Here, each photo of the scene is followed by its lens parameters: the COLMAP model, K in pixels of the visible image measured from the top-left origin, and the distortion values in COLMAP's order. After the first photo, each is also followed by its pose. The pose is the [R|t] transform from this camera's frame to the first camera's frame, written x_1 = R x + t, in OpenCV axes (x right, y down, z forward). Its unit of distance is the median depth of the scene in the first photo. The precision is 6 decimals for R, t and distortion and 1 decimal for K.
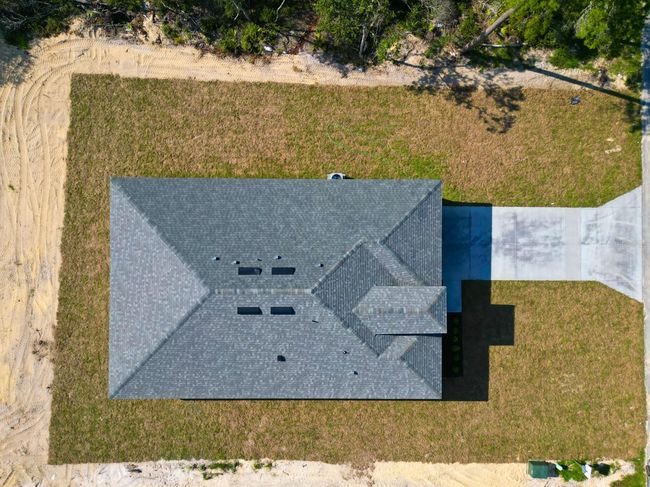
lens RADIAL K [[642.4, 0, 329.3], [0, 642.4, 255.1], [0, 0, 1]] dist [0.033311, -0.056096]
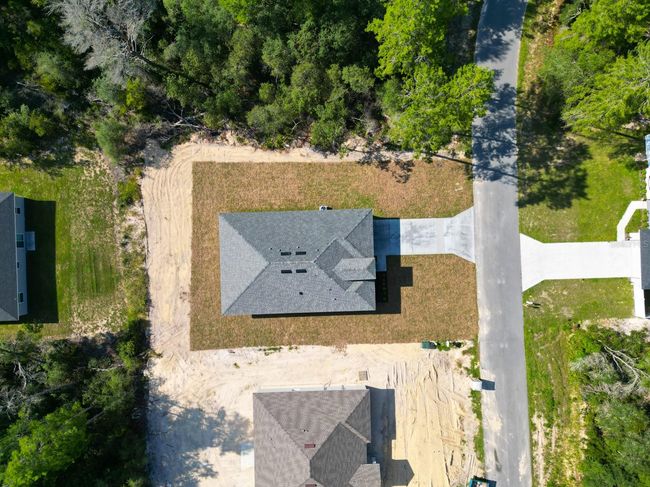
lens RADIAL K [[642.4, 0, 322.7], [0, 642.4, 245.9], [0, 0, 1]] dist [0.033311, -0.056096]
pose [[0.999341, -0.036306, -0.000617, 0.005377], [0.036302, 0.999324, -0.005767, 0.012580], [0.000826, 0.005741, 0.999983, -1.052829]]
